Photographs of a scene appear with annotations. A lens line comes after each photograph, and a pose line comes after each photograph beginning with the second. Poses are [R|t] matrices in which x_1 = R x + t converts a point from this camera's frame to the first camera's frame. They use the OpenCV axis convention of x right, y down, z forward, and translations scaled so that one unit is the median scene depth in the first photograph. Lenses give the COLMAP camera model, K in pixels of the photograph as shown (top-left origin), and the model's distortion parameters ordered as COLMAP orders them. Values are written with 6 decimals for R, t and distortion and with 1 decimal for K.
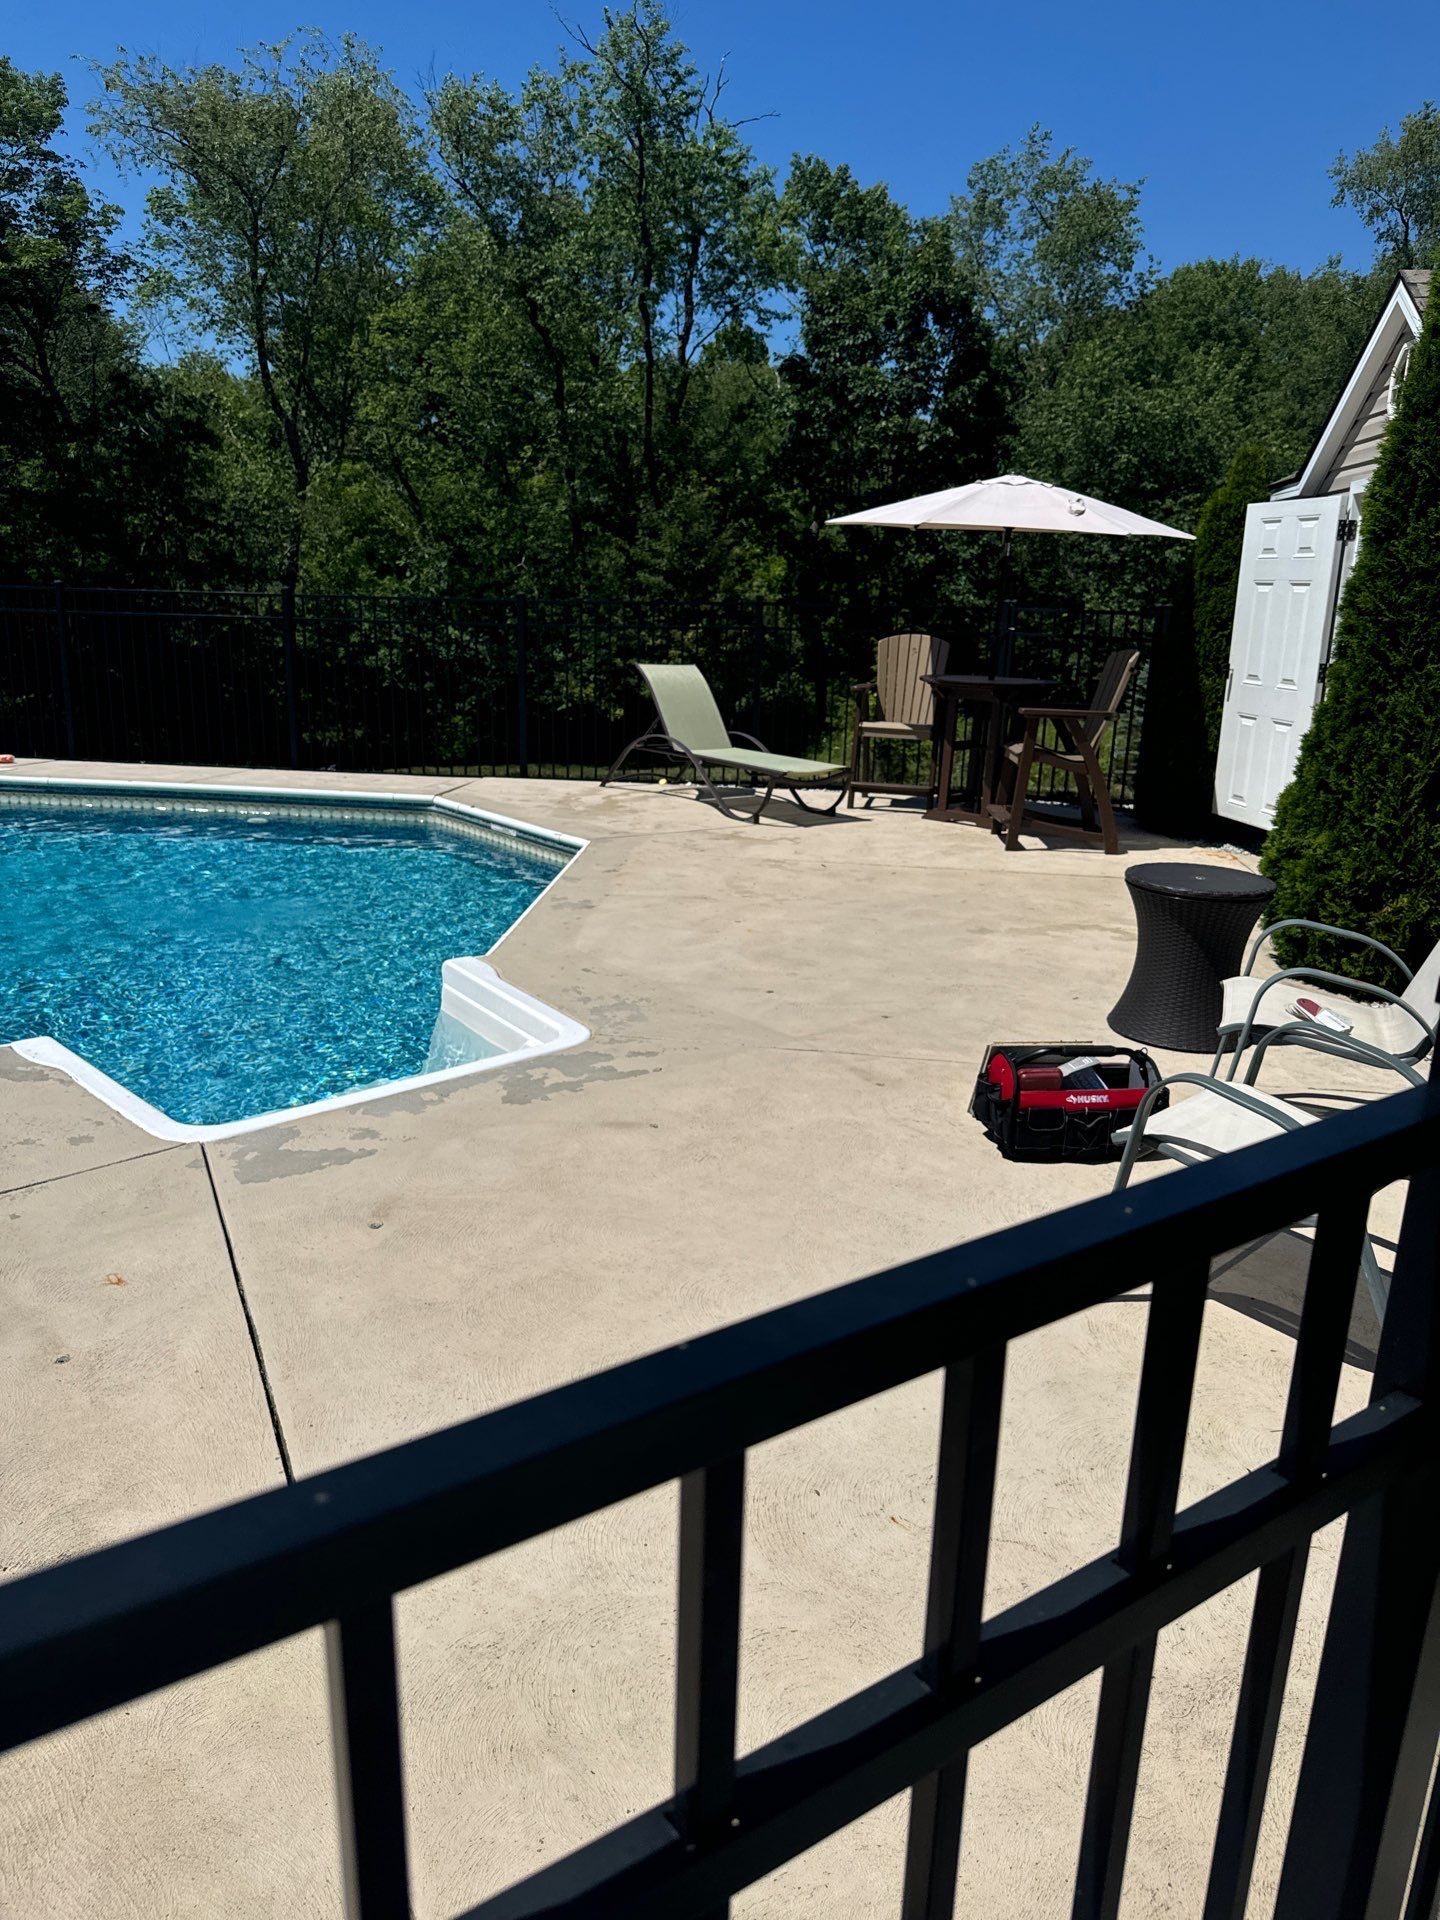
lens RADIAL K [[1355.0, 0, 720.1], [0, 1355.0, 977.4], [0, 0, 1]] dist [0.071361, -0.094489]
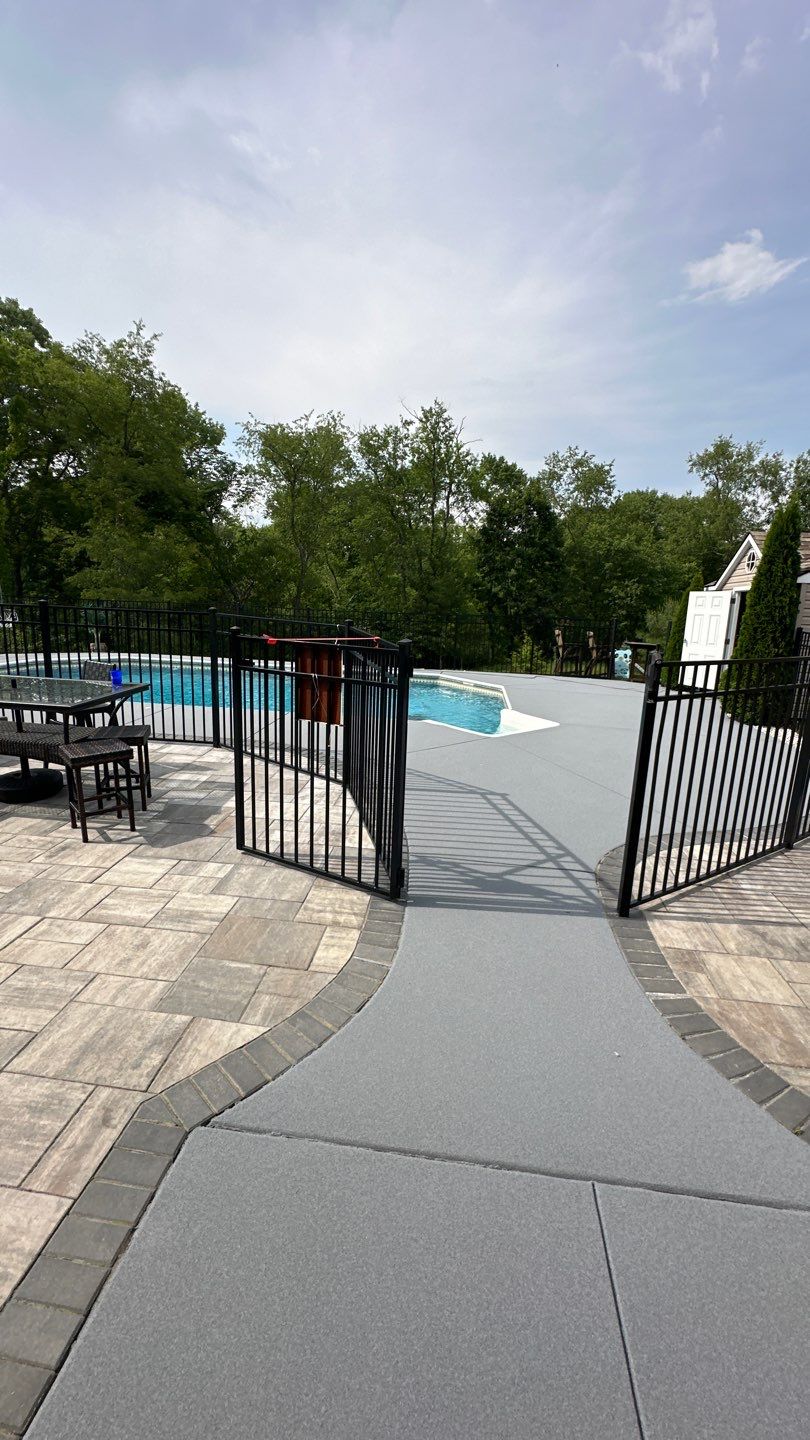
lens RADIAL K [[576.6, 0, 404.9], [0, 576.6, 723.2], [0, 0, 1]] dist [0.002793, -0.000774]
pose [[0.999443, 0.022200, -0.024933, -0.062419], [-0.024141, 0.996464, -0.080477, 0.022583], [0.023058, 0.081034, 0.996445, -0.084958]]
